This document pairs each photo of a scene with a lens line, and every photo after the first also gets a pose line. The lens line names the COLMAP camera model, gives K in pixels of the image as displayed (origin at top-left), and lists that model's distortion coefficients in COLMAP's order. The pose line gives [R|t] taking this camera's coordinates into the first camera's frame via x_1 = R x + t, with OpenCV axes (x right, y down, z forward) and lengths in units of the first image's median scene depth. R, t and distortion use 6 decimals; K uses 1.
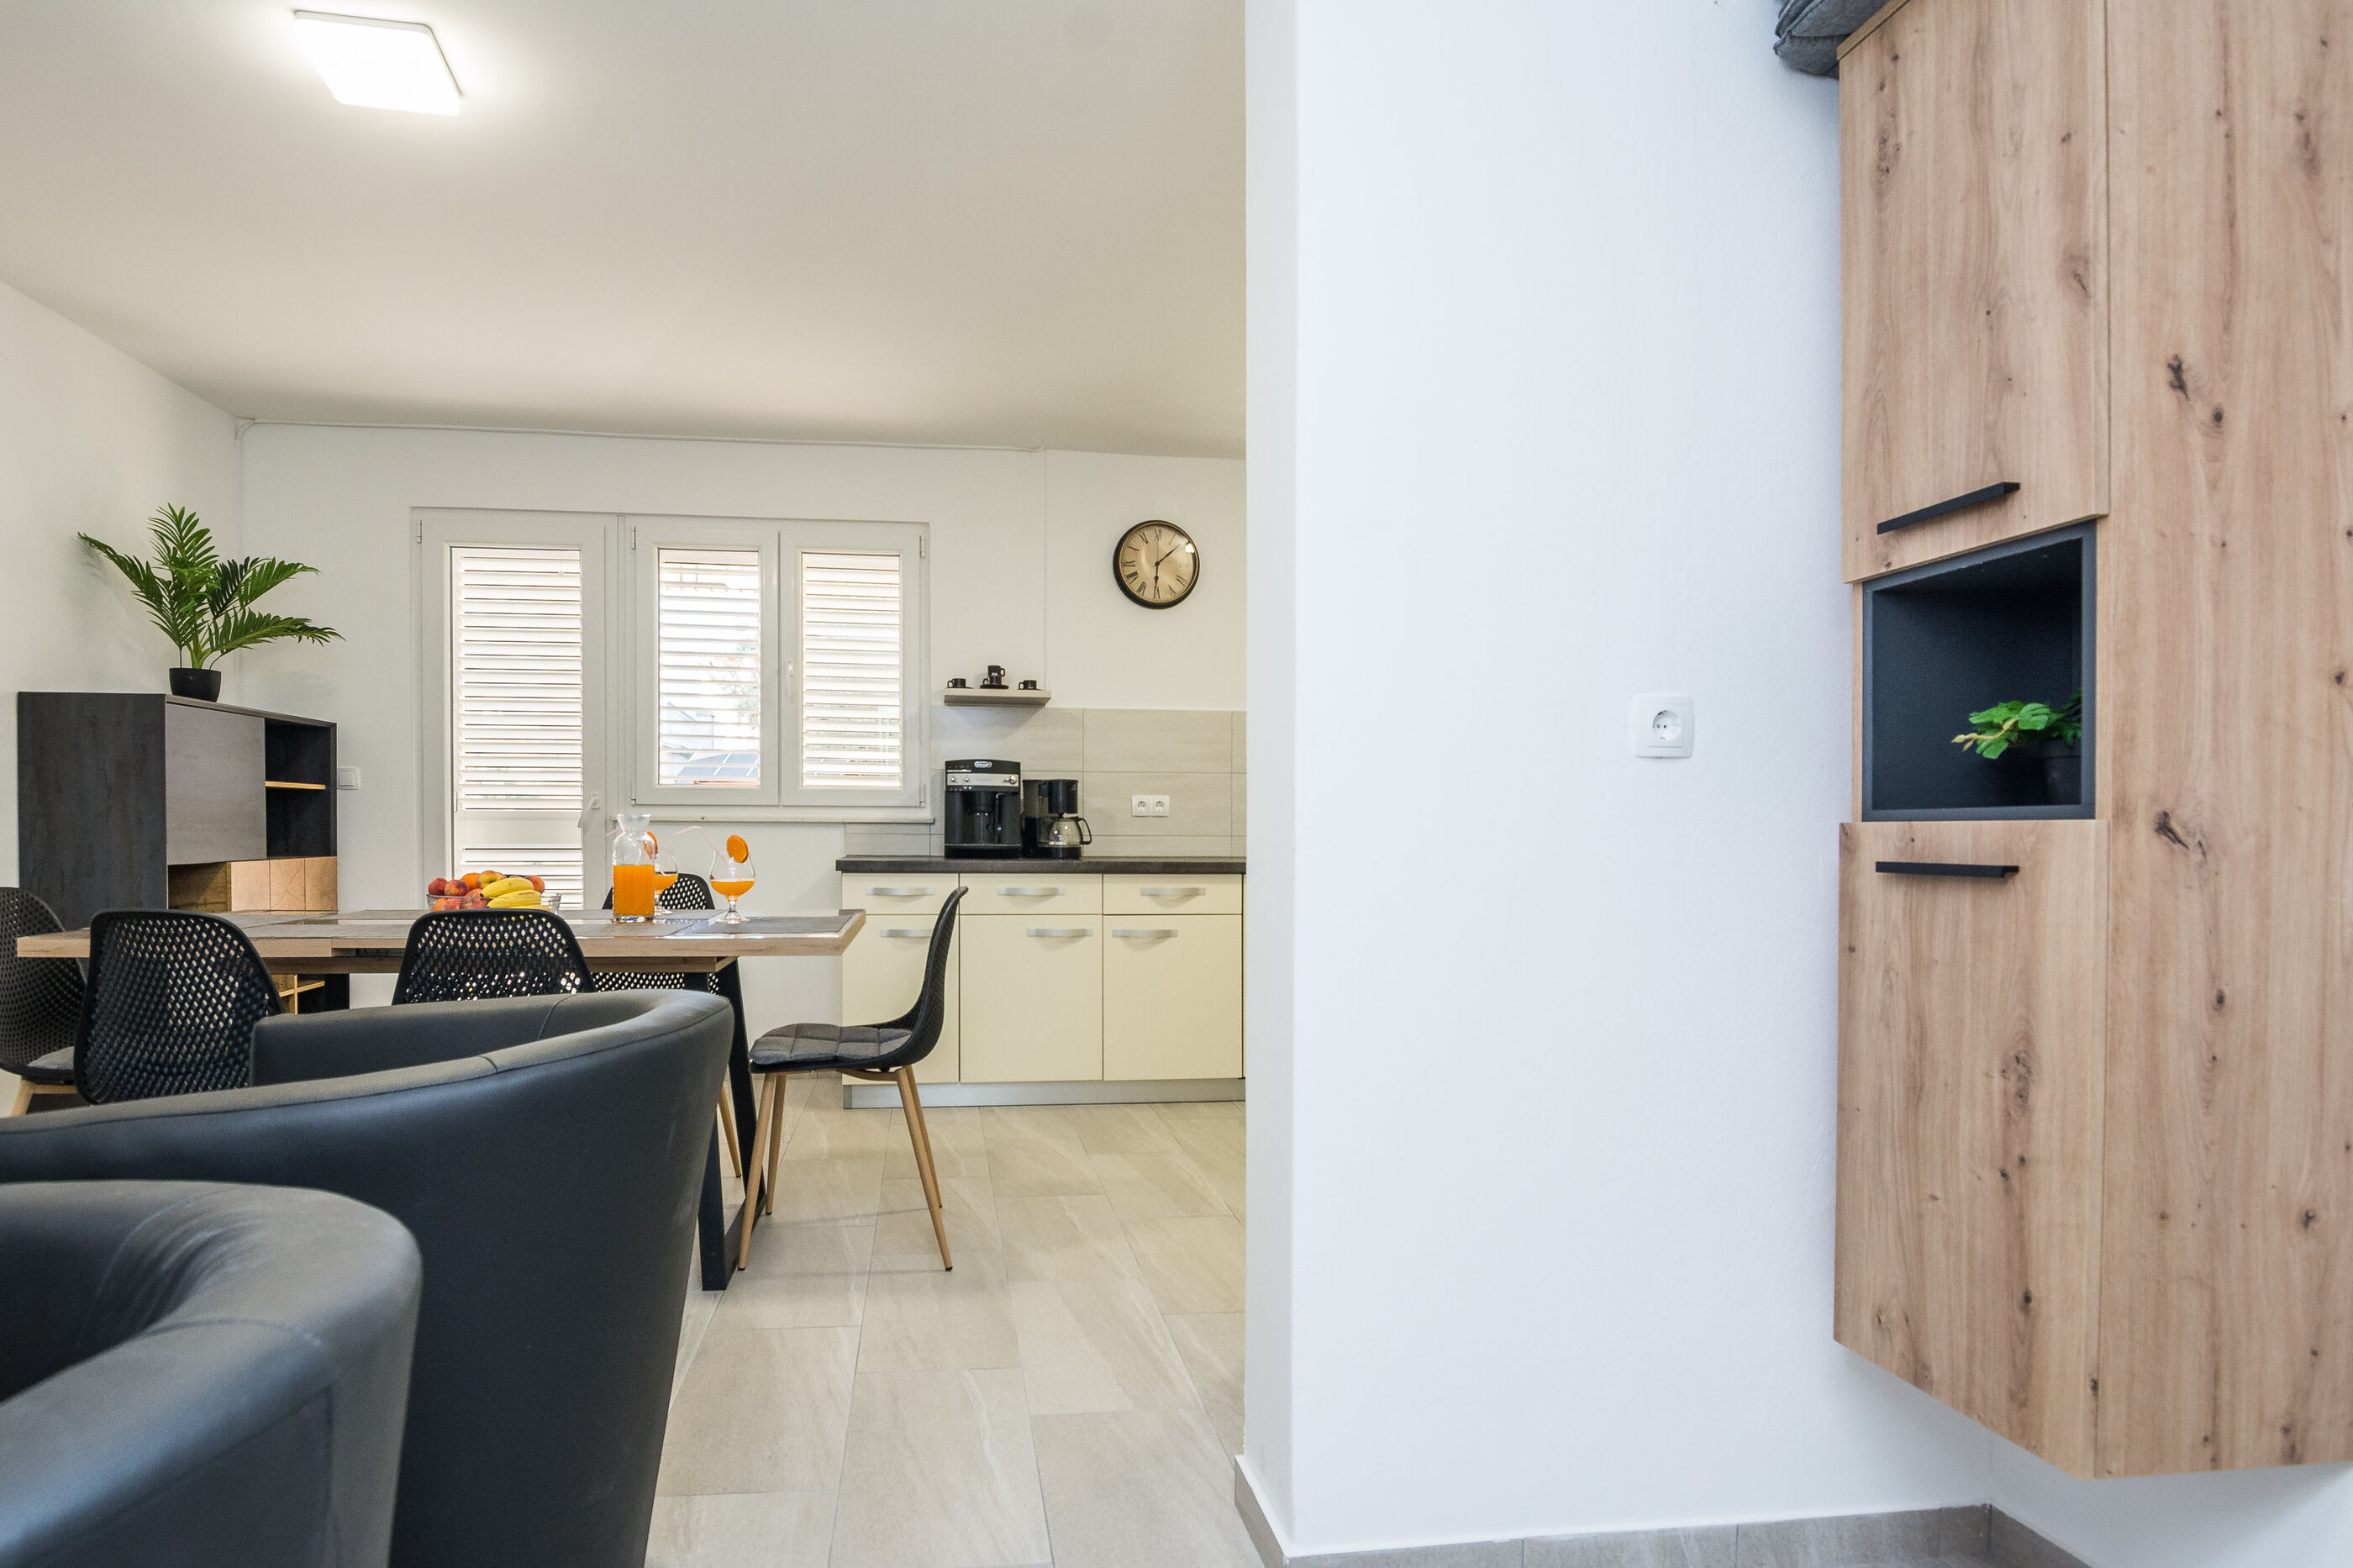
lens RADIAL K [[1274.9, 0, 1053.0], [0, 1274.9, 835.1], [0, 0, 1]] dist [-0.002077, -0.000257]
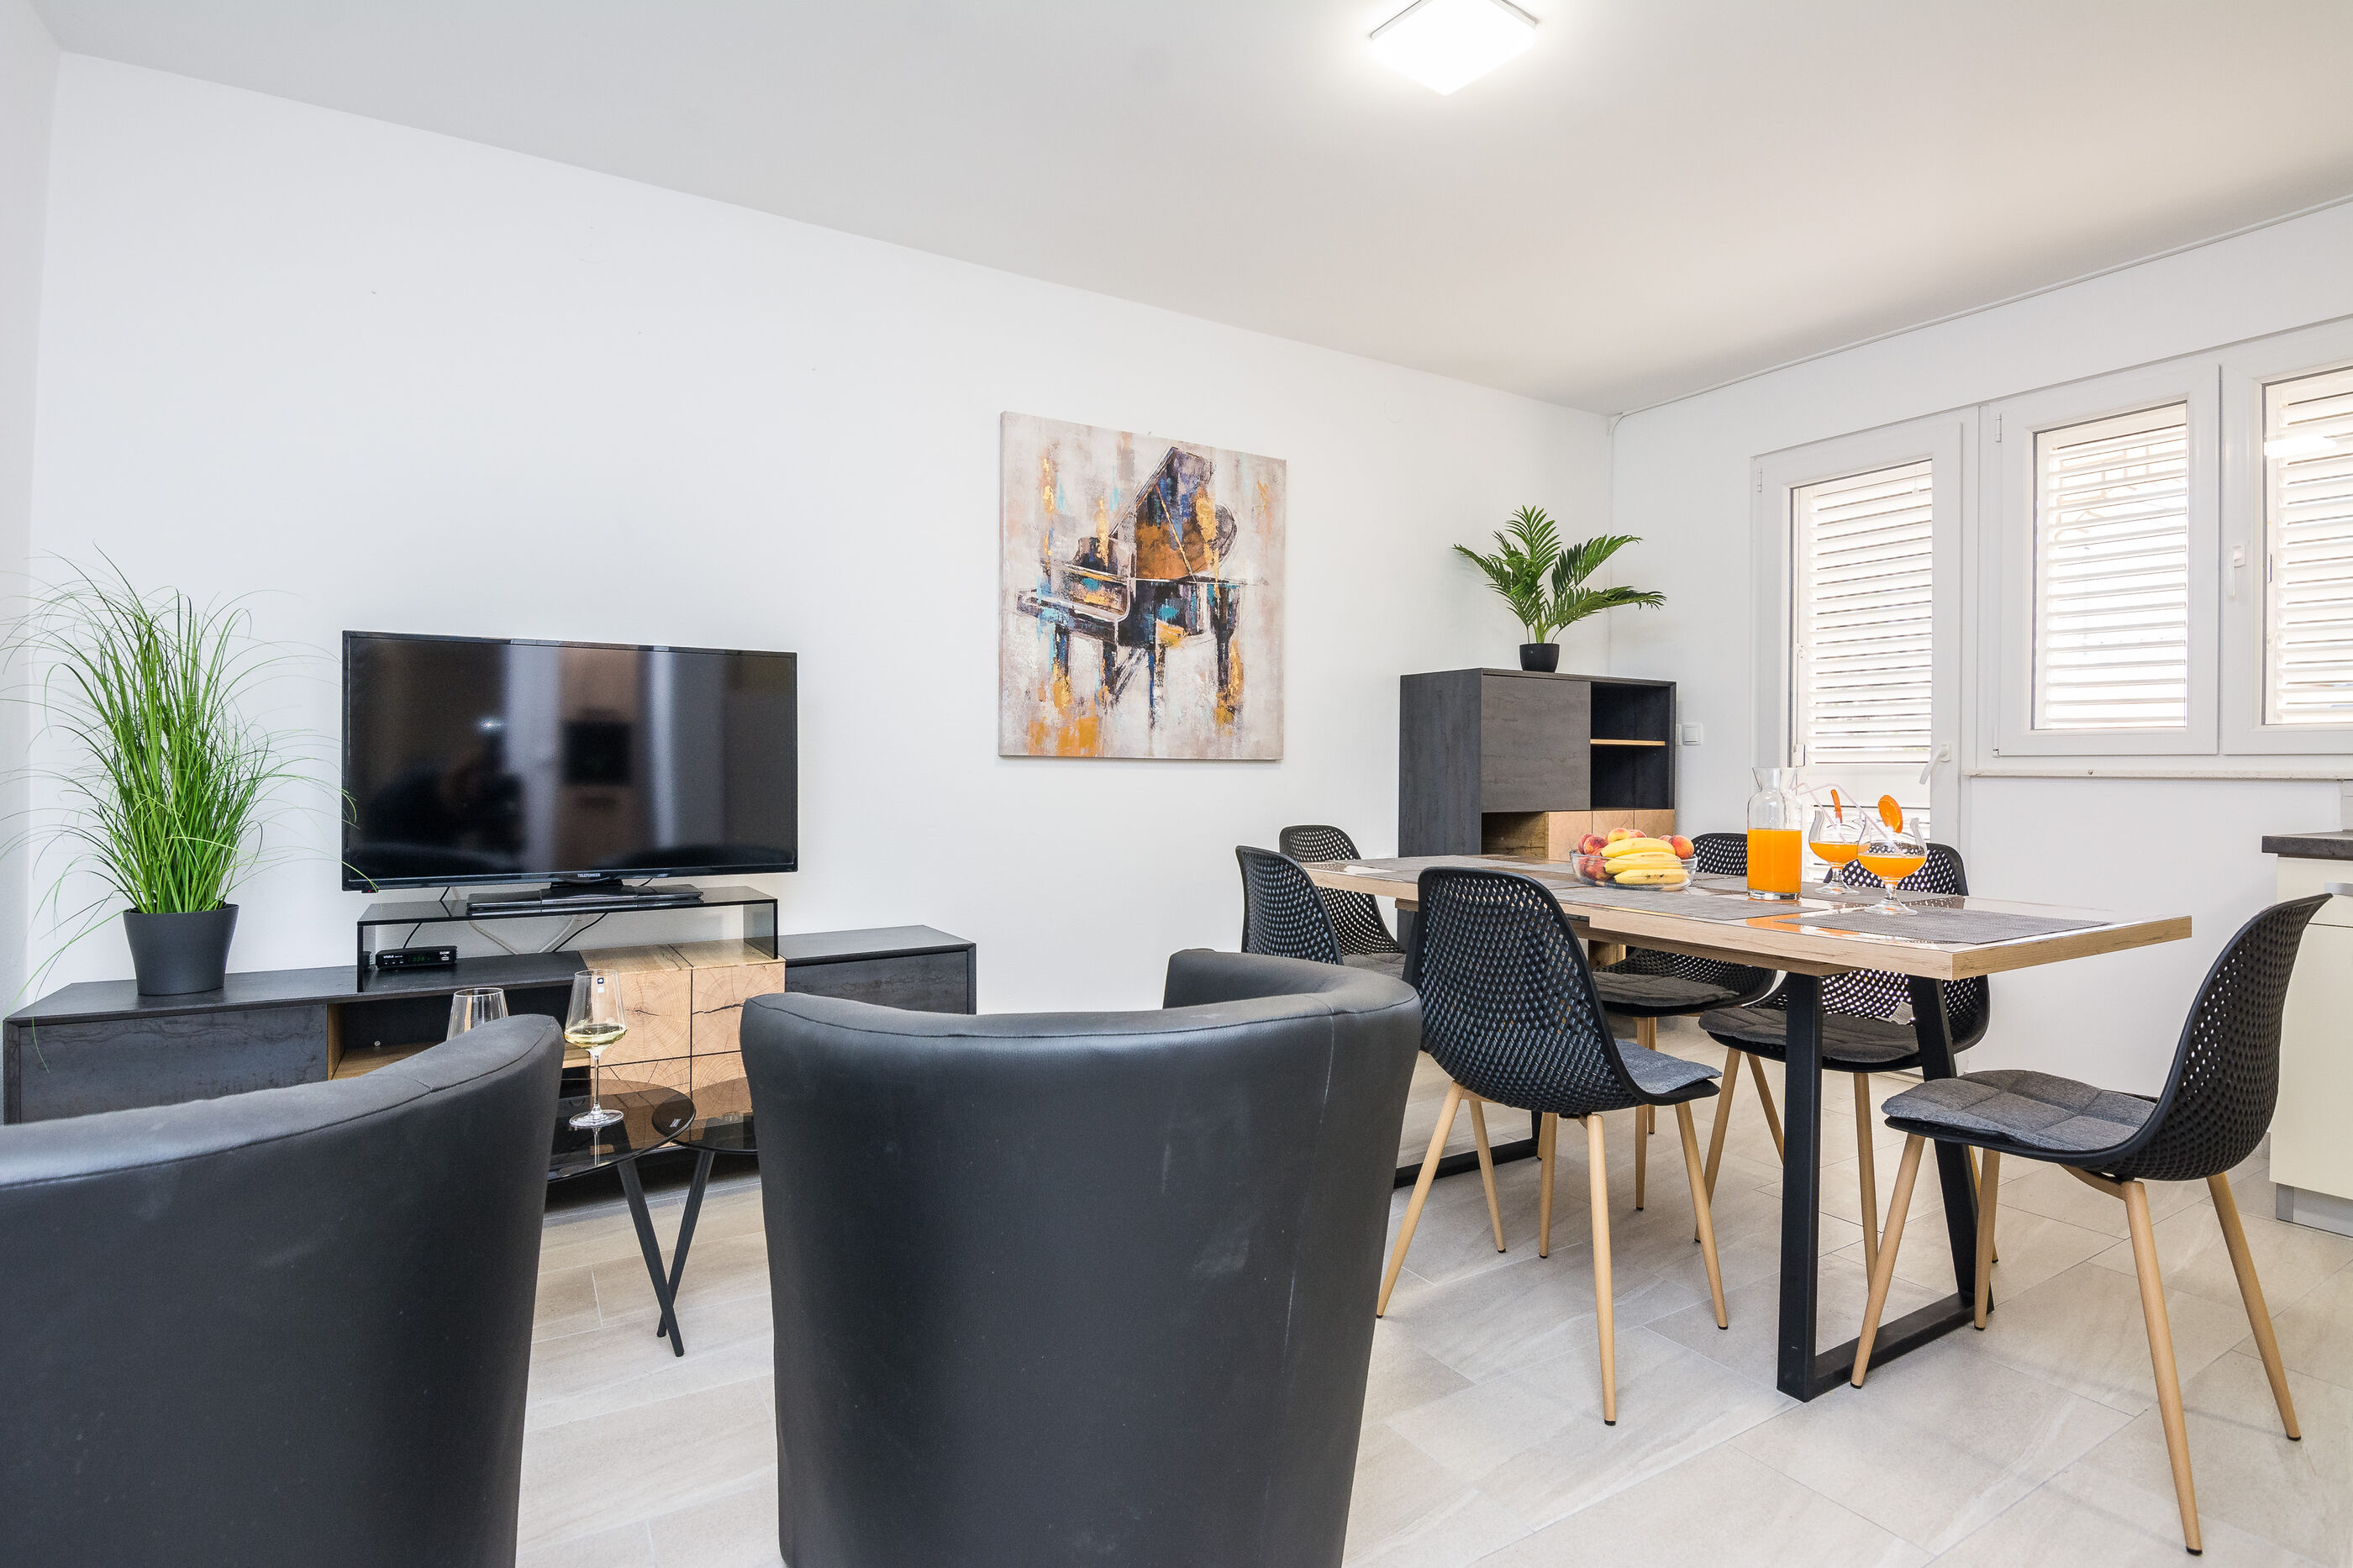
lens RADIAL K [[1156.4, 0, 1196.4], [0, 1156.4, 772.4], [0, 0, 1]] dist [-0.003588, -0.011915]
pose [[0.416049, -0.001013, -0.909342, 0.145585], [-0.011318, 0.999916, -0.006292, -0.003530], [0.909272, 0.012910, 0.416002, 0.272490]]
